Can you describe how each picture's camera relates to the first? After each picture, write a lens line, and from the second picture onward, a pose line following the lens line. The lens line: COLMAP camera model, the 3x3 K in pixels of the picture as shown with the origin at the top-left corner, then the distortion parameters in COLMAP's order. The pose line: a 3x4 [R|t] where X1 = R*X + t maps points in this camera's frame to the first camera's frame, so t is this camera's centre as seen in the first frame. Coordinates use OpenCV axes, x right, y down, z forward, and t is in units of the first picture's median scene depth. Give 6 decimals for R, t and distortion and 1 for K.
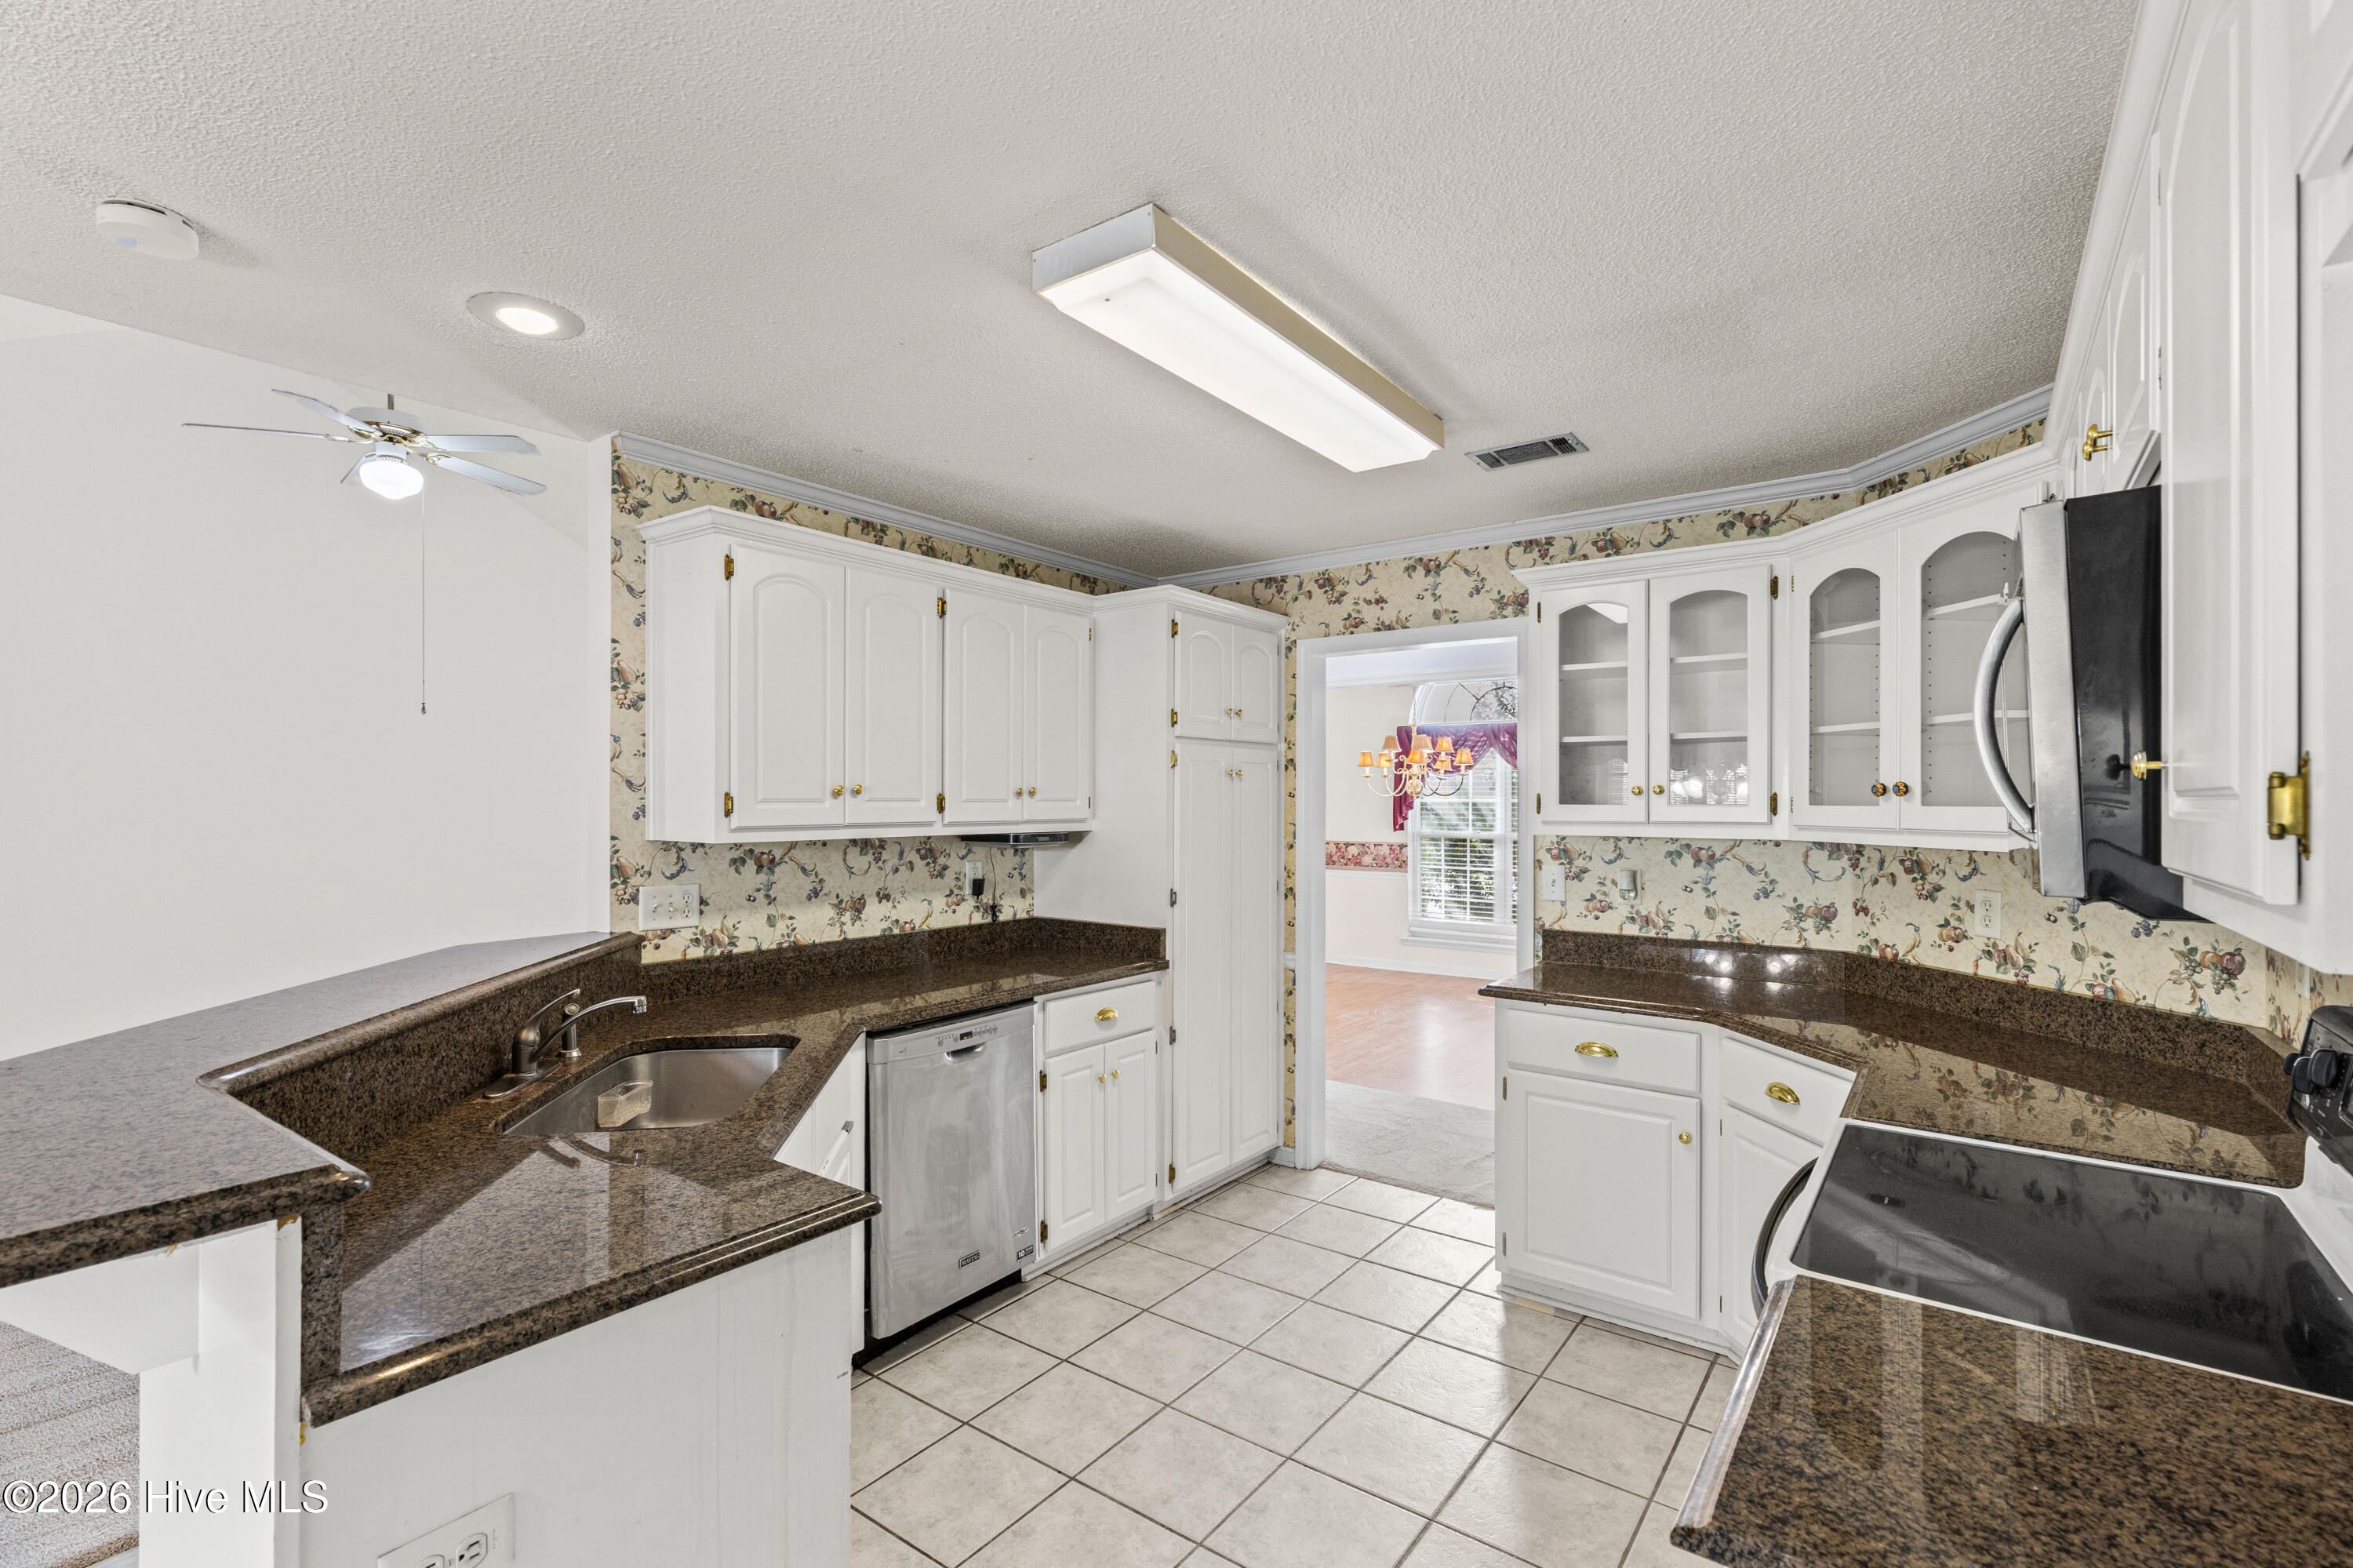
lens RADIAL K [[1056.6, 0, 1171.4], [0, 1056.6, 798.7], [0, 0, 1]] dist [0.006479, -0.001806]
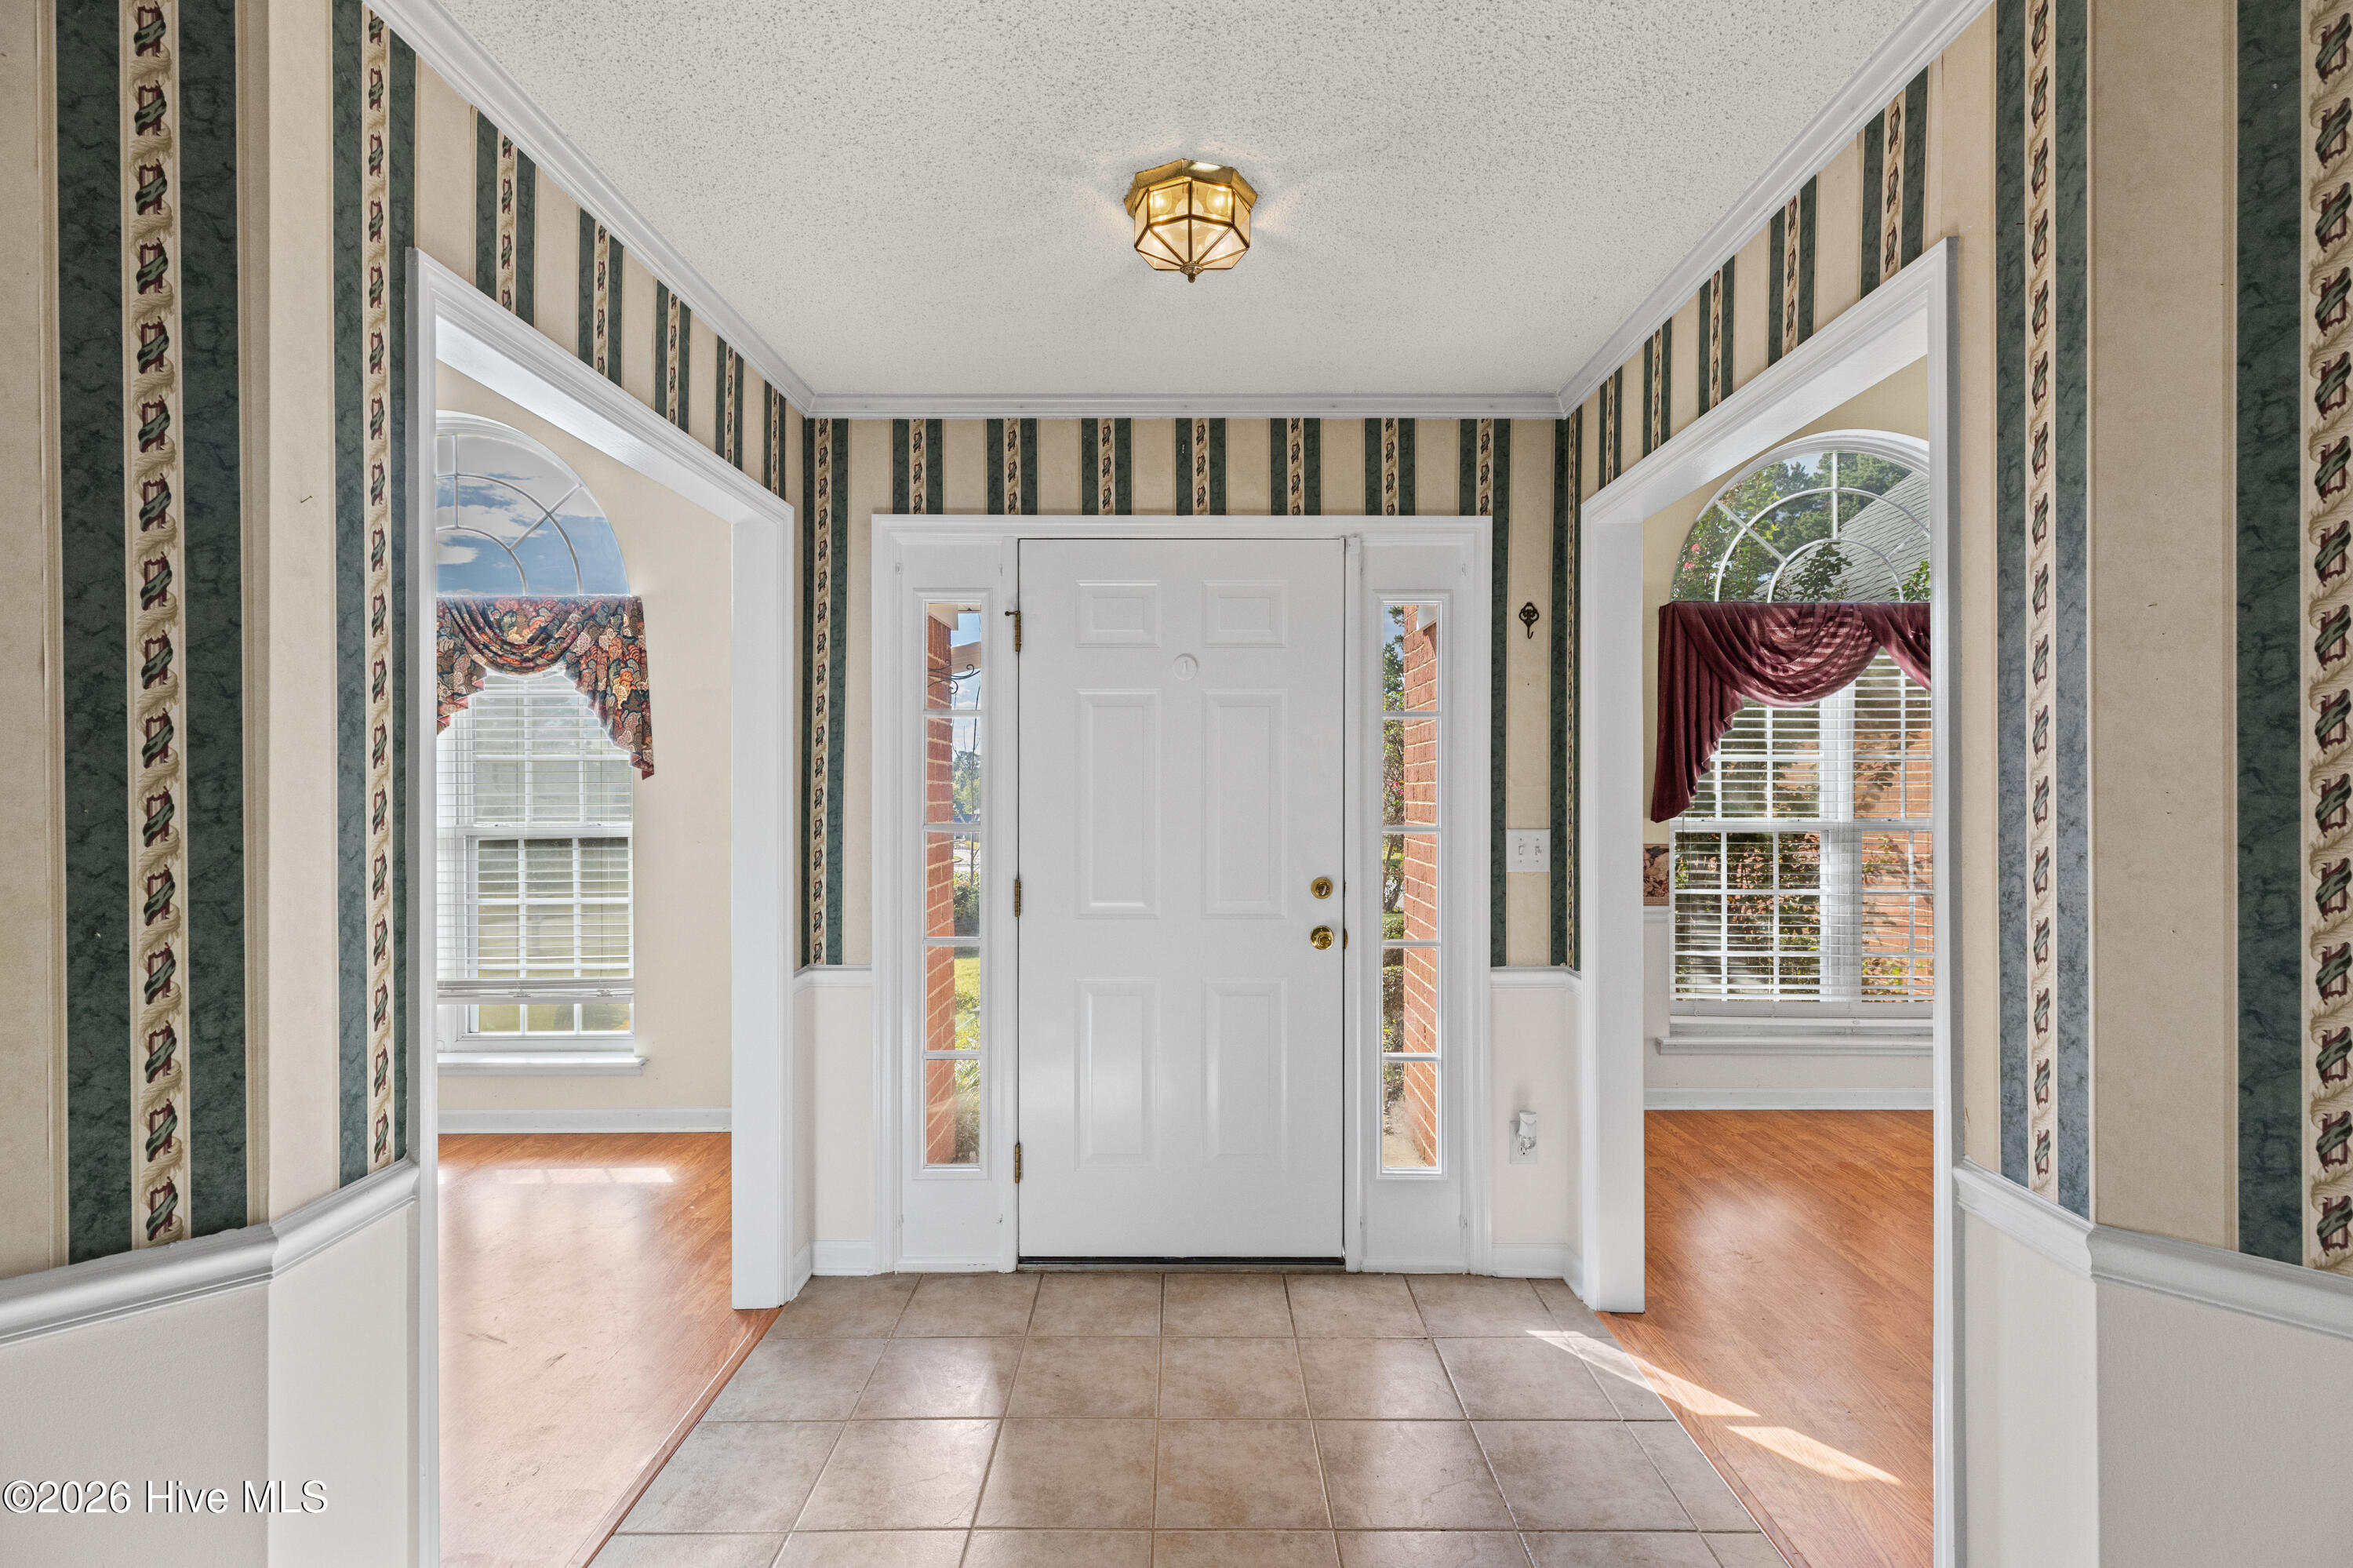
lens RADIAL K [[1056.6, 0, 1196.1], [0, 1056.6, 788.6], [0, 0, 1]] dist [0.006479, -0.001806]
pose [[0.805175, -0.005614, 0.593011, -0.722878], [0.001731, 0.999973, 0.007116, 0.038373], [-0.593035, -0.004704, 0.805163, 2.182750]]
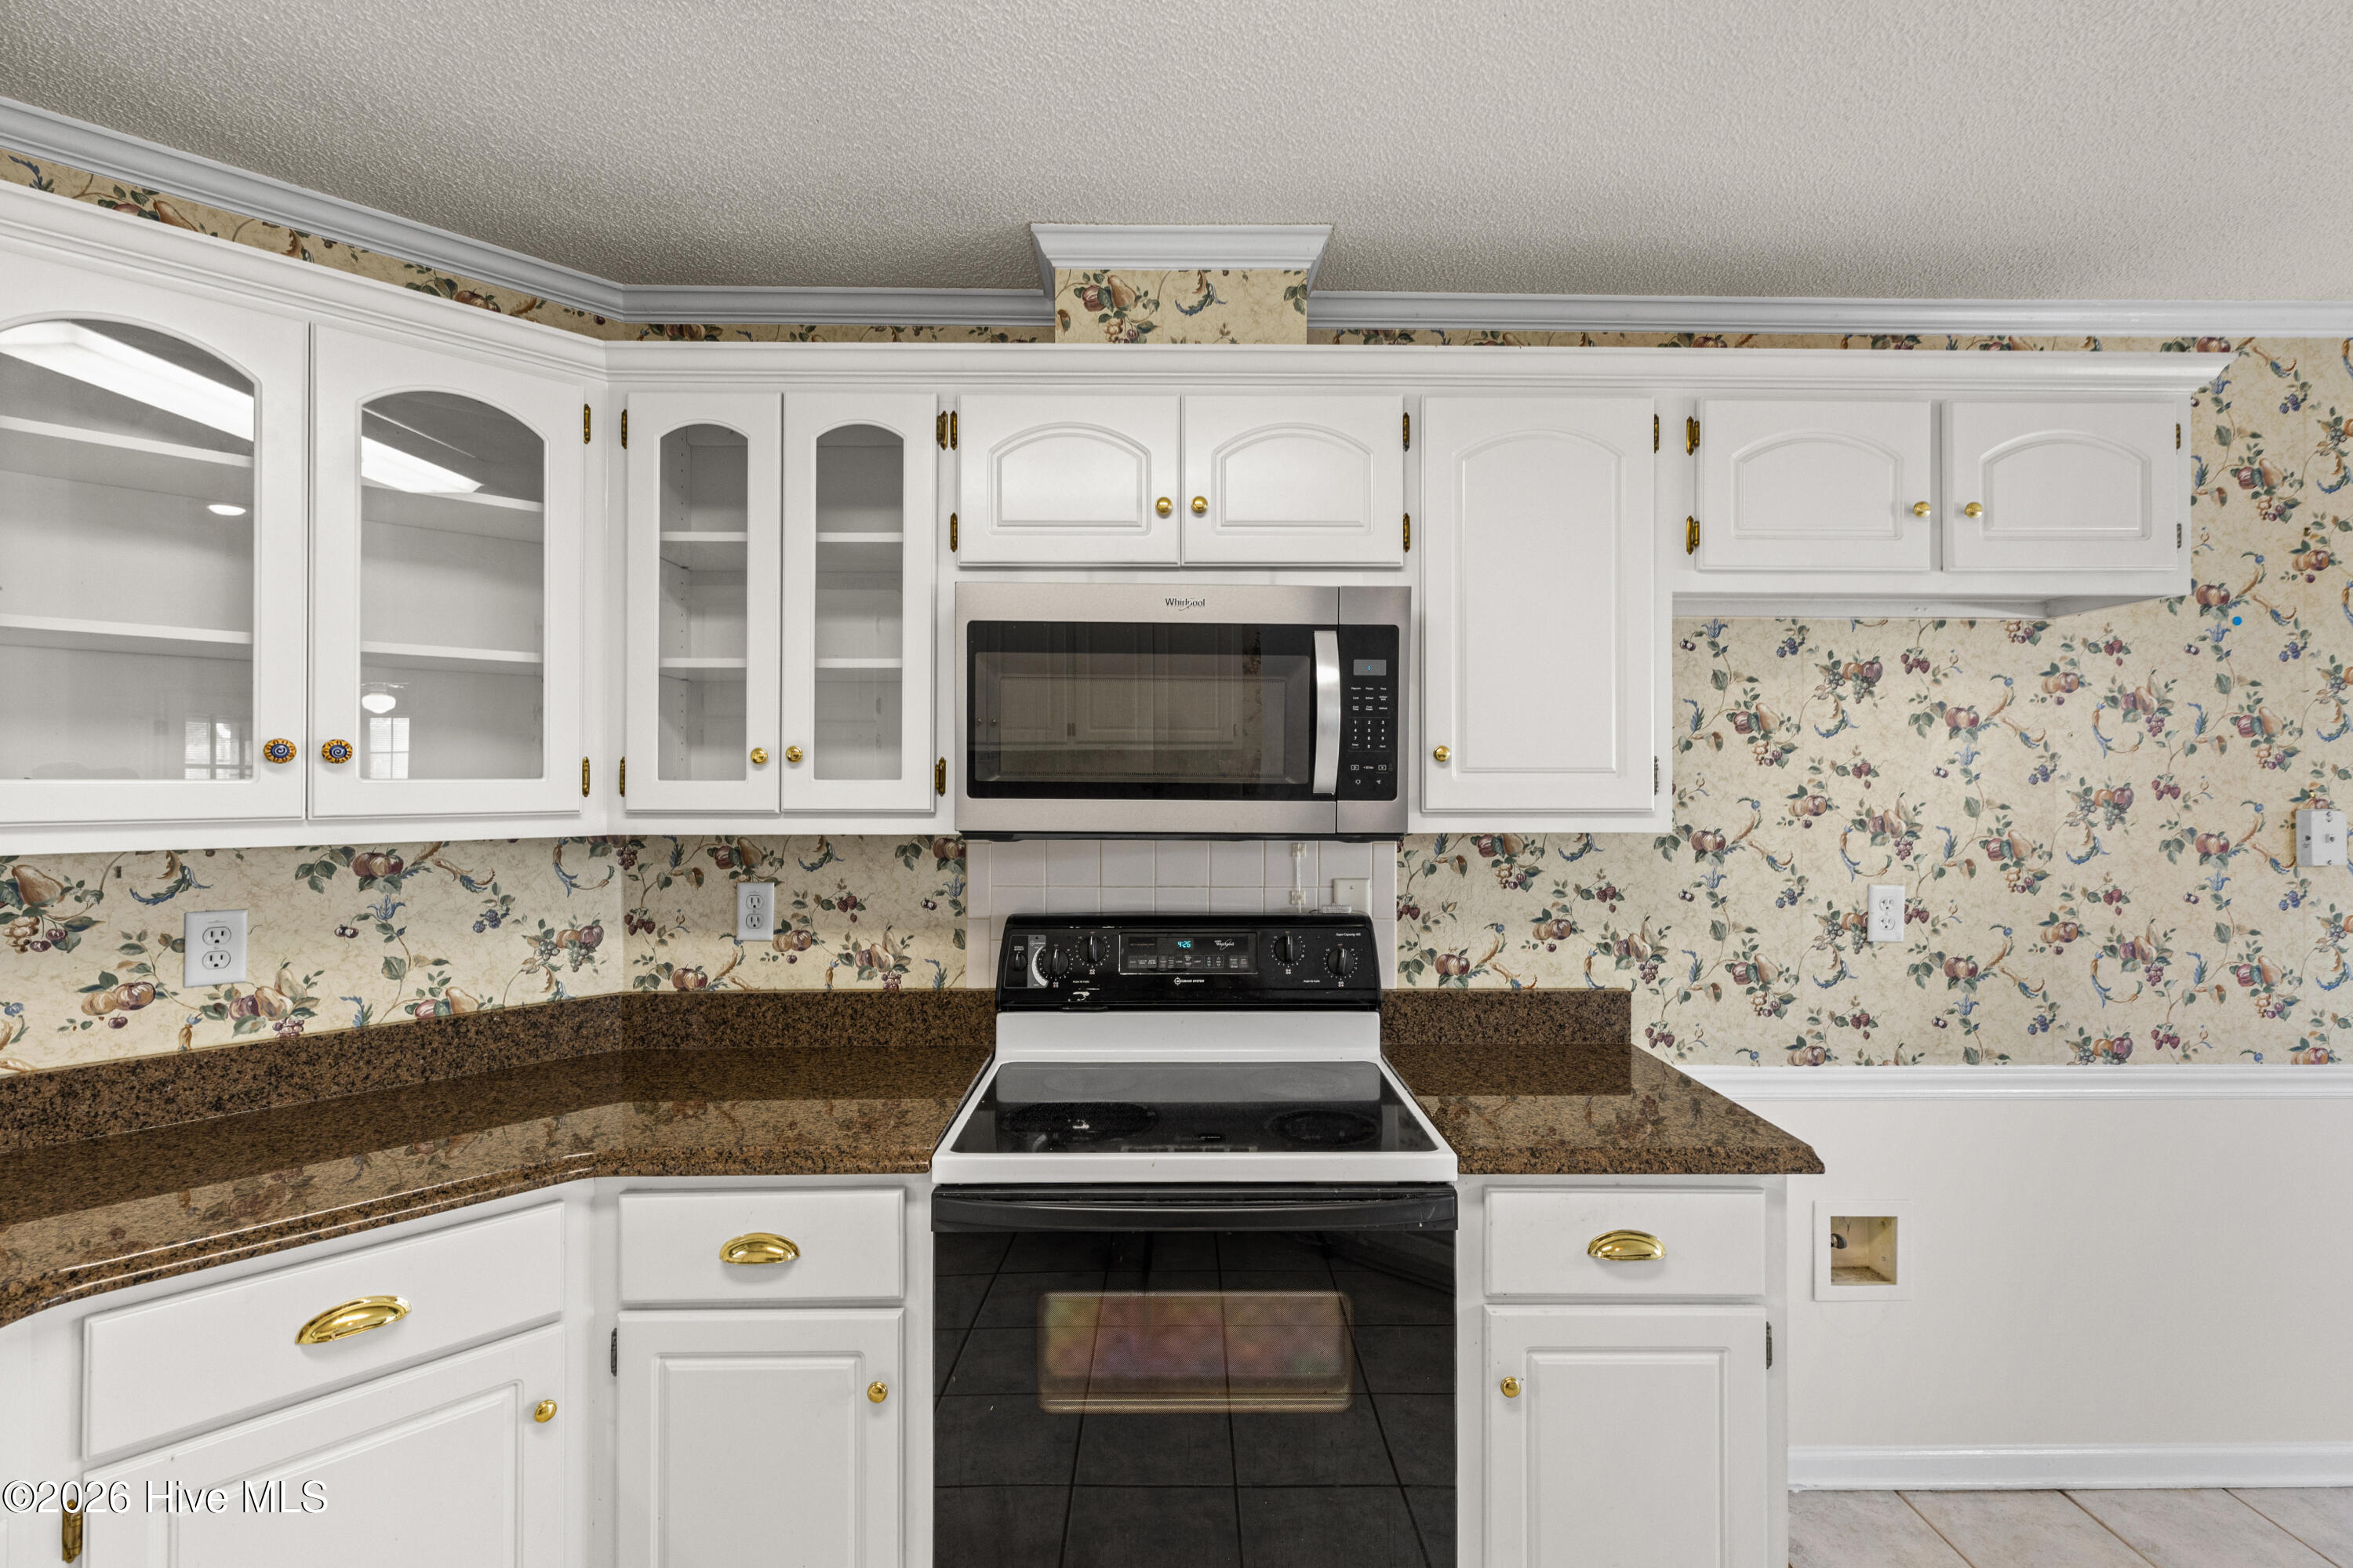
lens RADIAL K [[1056.6, 0, 1174.3], [0, 1056.6, 766.5], [0, 0, 1]] dist [0.006479, -0.001806]
pose [[-0.609699, 0.007040, 0.792602, -0.079890], [-0.001631, 0.999947, -0.010137, 0.003922], [-0.792631, -0.007473, -0.609655, 0.802498]]
